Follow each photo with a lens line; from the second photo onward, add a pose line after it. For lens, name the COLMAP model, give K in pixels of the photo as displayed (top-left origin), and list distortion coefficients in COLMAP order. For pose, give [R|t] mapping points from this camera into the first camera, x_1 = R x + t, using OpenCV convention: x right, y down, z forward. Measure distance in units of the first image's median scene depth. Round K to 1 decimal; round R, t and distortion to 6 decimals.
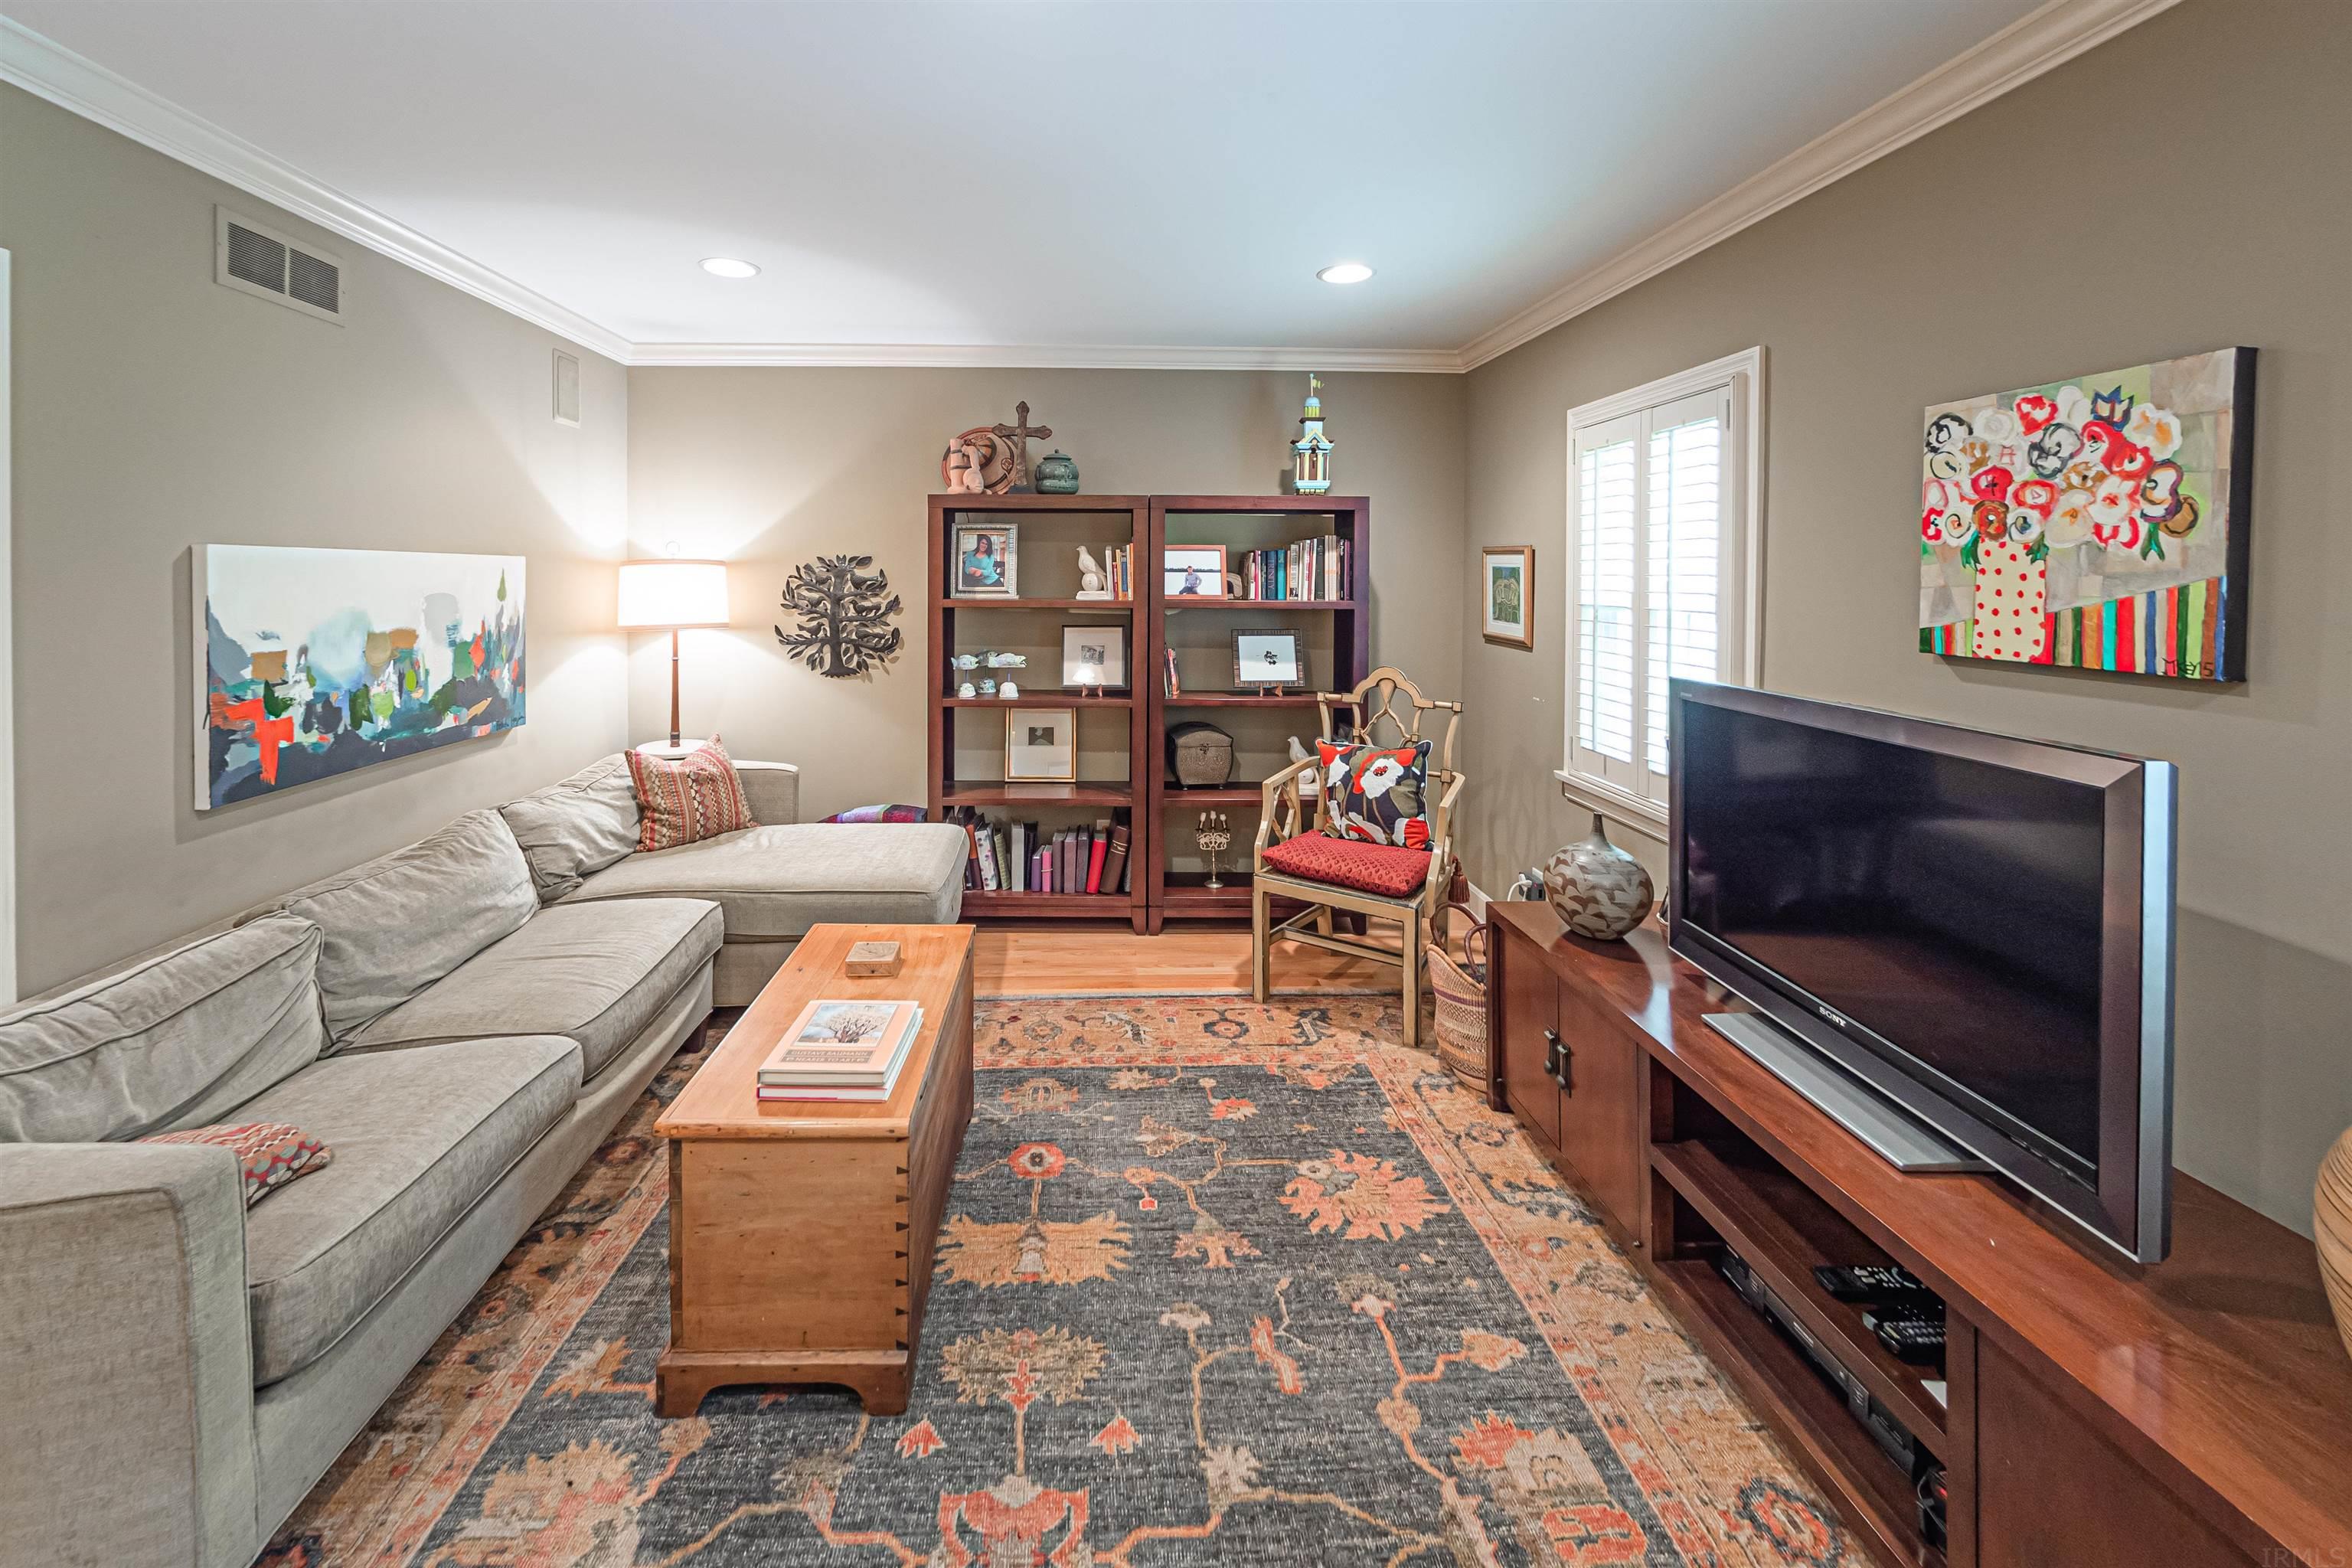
lens RADIAL K [[1020.8, 0, 1135.6], [0, 1020.8, 778.9], [0, 0, 1]] dist [-0.002320, 0.000046]
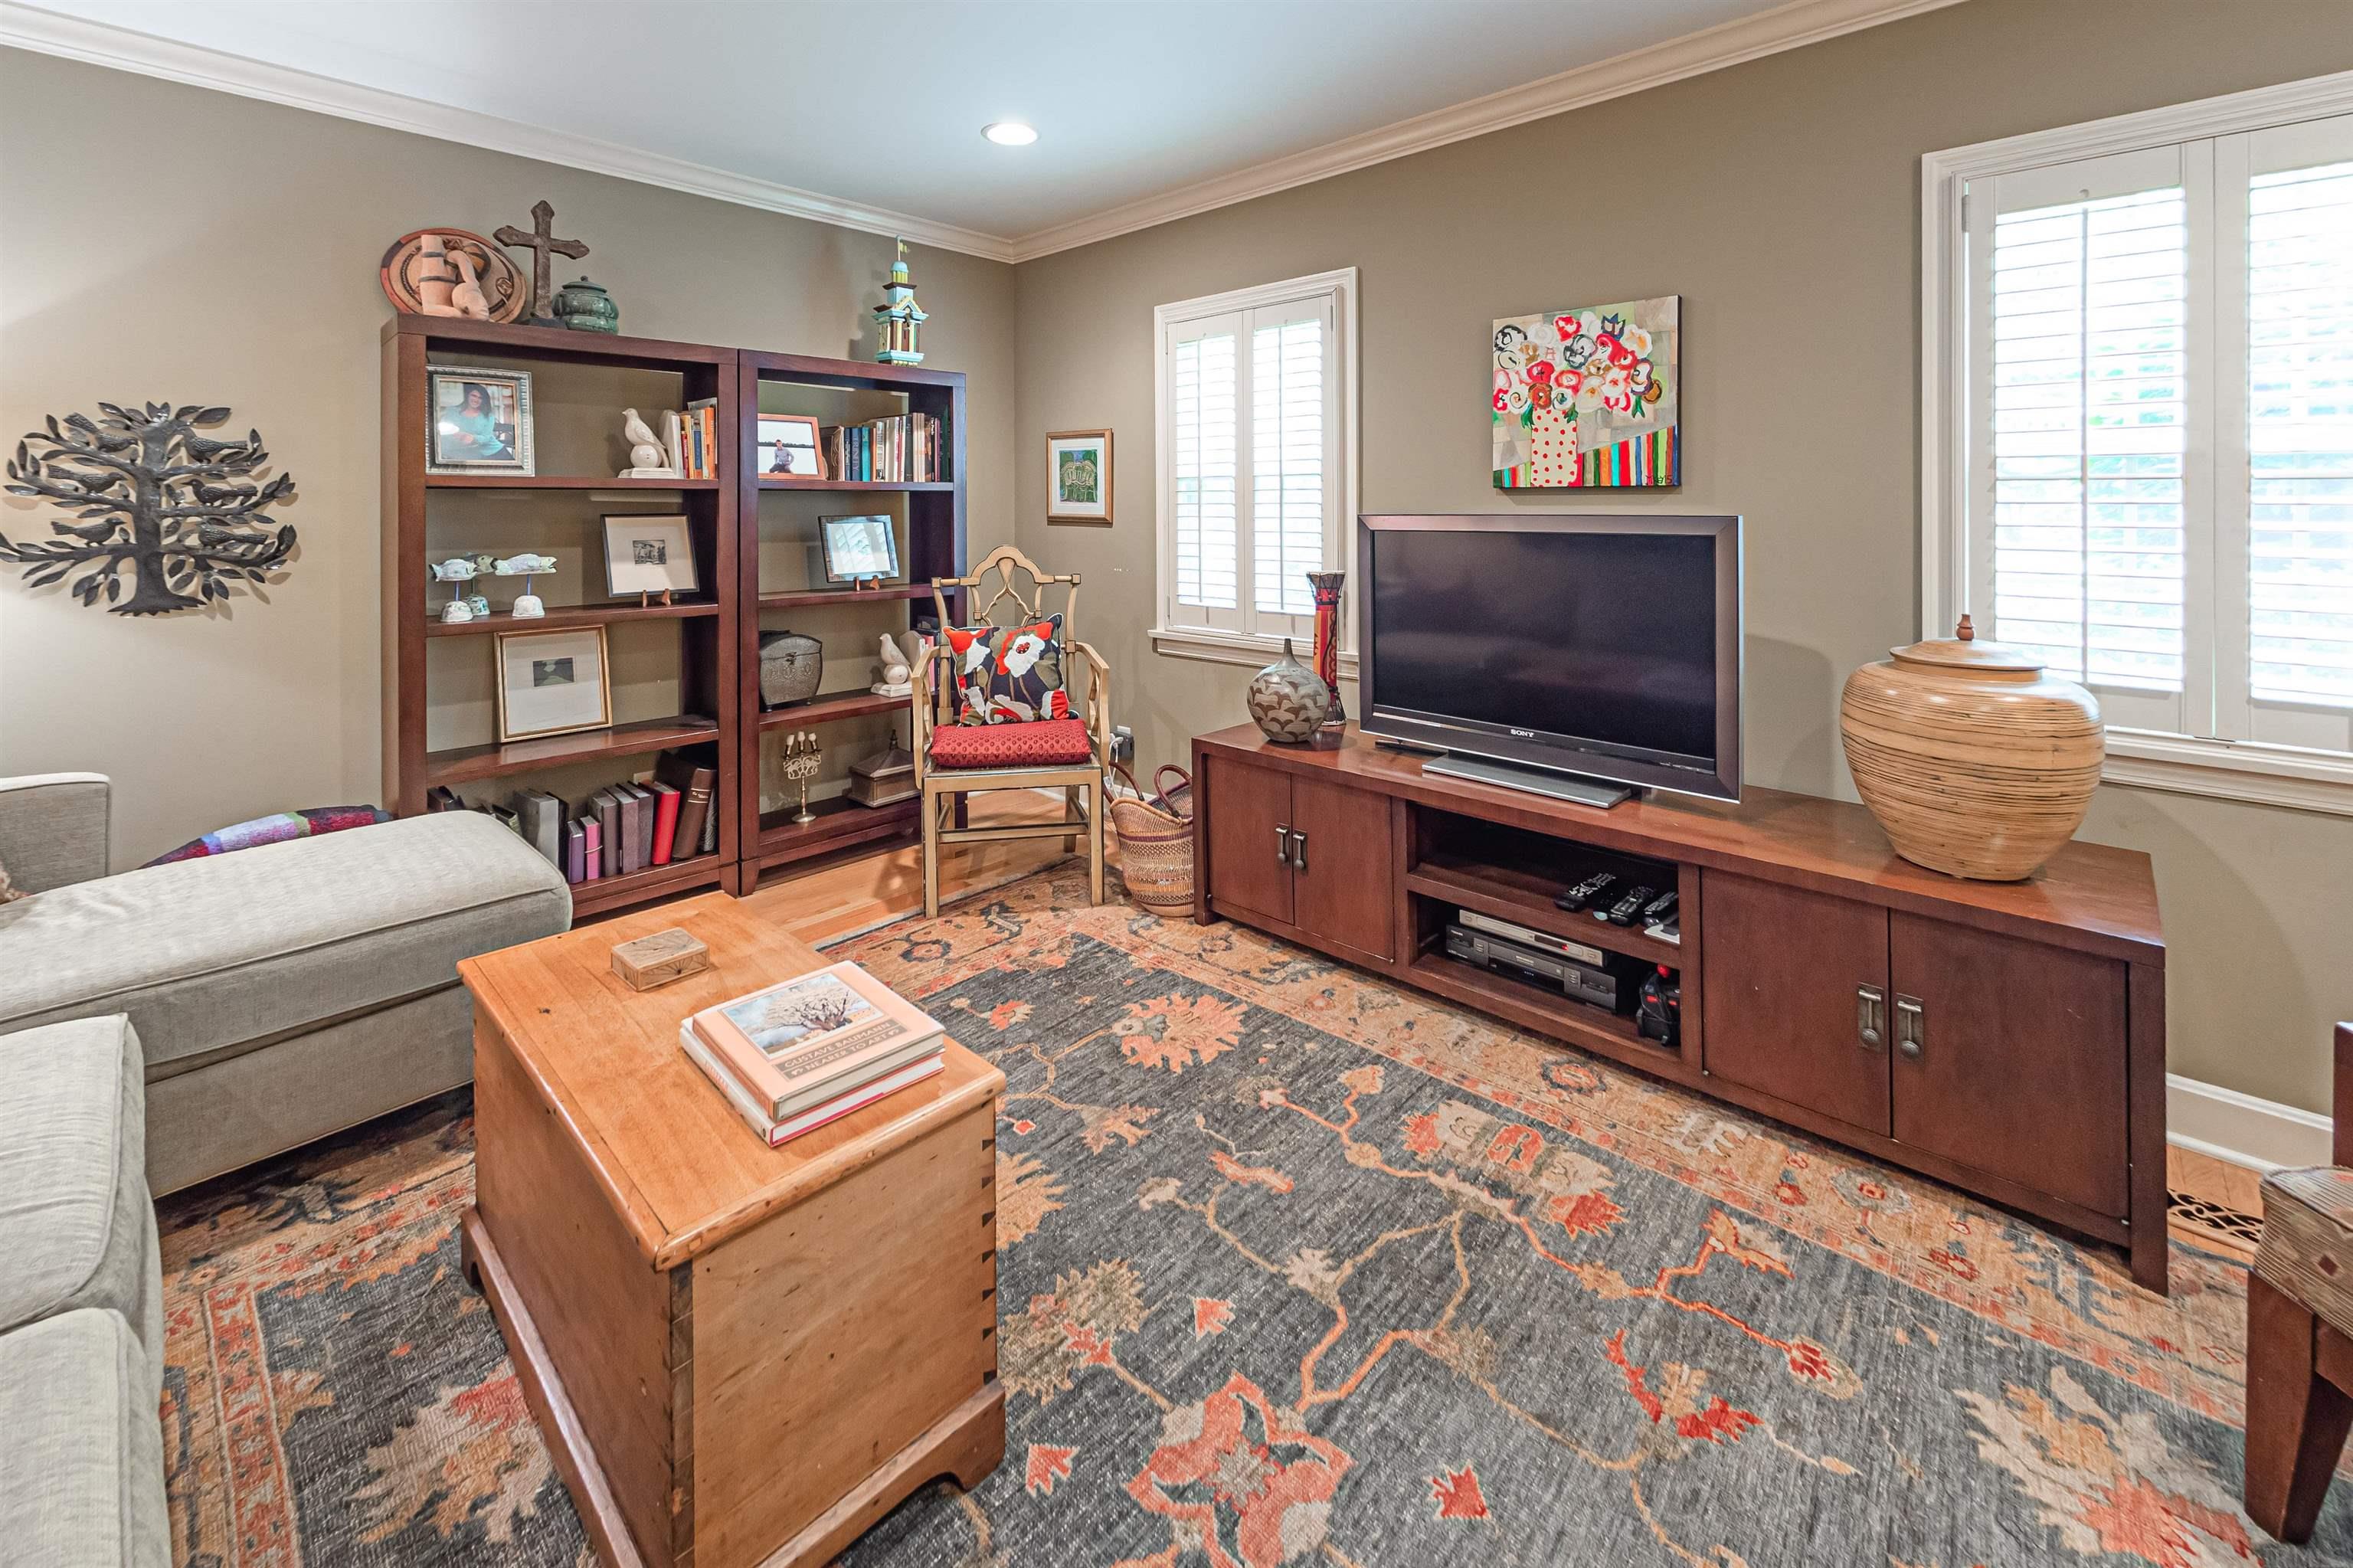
lens RADIAL K [[1027.6, 0, 1181.9], [0, 1027.6, 708.3], [0, 0, 1]] dist [-0.001358, 0.000085]
pose [[0.662594, -0.147572, 0.734297, -0.473731], [0.164751, 0.985102, 0.049313, 0.030800], [-0.730634, 0.088302, 0.677035, 0.239954]]
